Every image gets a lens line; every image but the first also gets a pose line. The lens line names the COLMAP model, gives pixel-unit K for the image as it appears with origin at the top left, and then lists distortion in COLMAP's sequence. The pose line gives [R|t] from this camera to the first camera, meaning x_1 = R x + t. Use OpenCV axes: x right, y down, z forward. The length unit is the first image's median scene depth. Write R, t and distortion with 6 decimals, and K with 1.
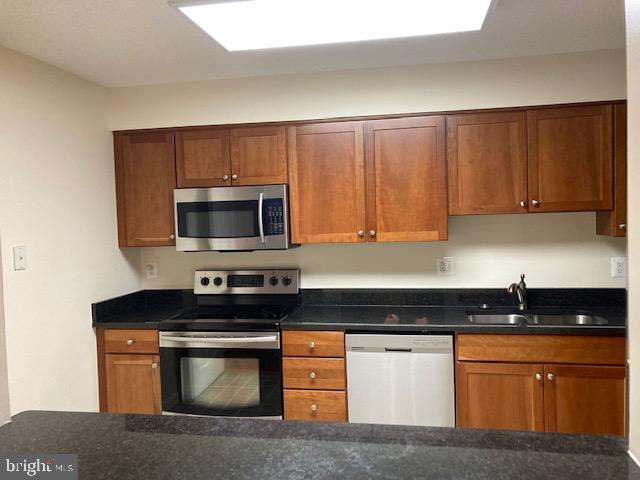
lens RADIAL K [[521.2, 0, 308.5], [0, 521.2, 230.3], [0, 0, 1]] dist [0.038715, -0.028674]
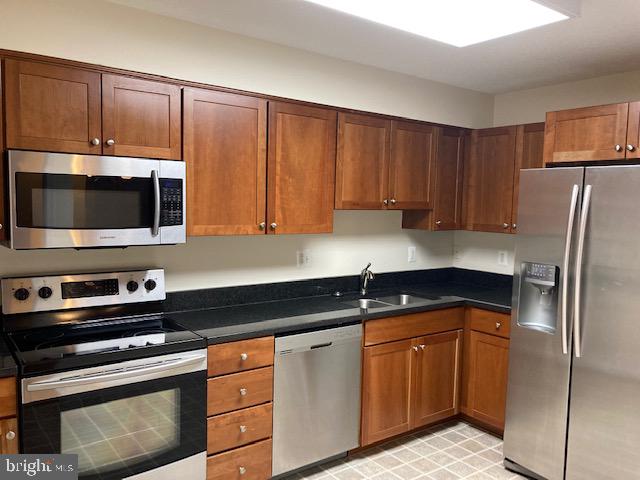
lens RADIAL K [[521.2, 0, 319.2], [0, 521.2, 241.9], [0, 0, 1]] dist [0.038715, -0.028674]
pose [[0.672028, -0.011111, 0.740442, -0.499336], [-0.021298, 0.999184, 0.034324, 0.001721], [-0.740219, -0.038836, 0.671243, 0.323118]]
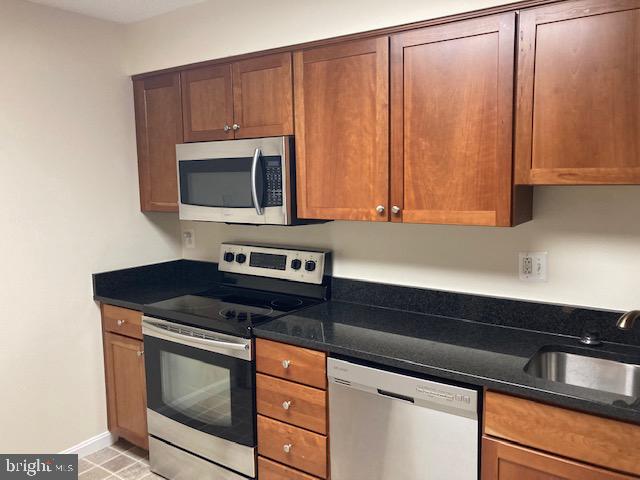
lens RADIAL K [[521.2, 0, 319.6], [0, 521.2, 235.6], [0, 0, 1]] dist [0.038715, -0.028674]
pose [[0.911002, 0.063332, -0.407510, 0.303907], [-0.024025, 0.994610, 0.100866, -0.025433], [0.411701, -0.082099, 0.907613, 0.360077]]
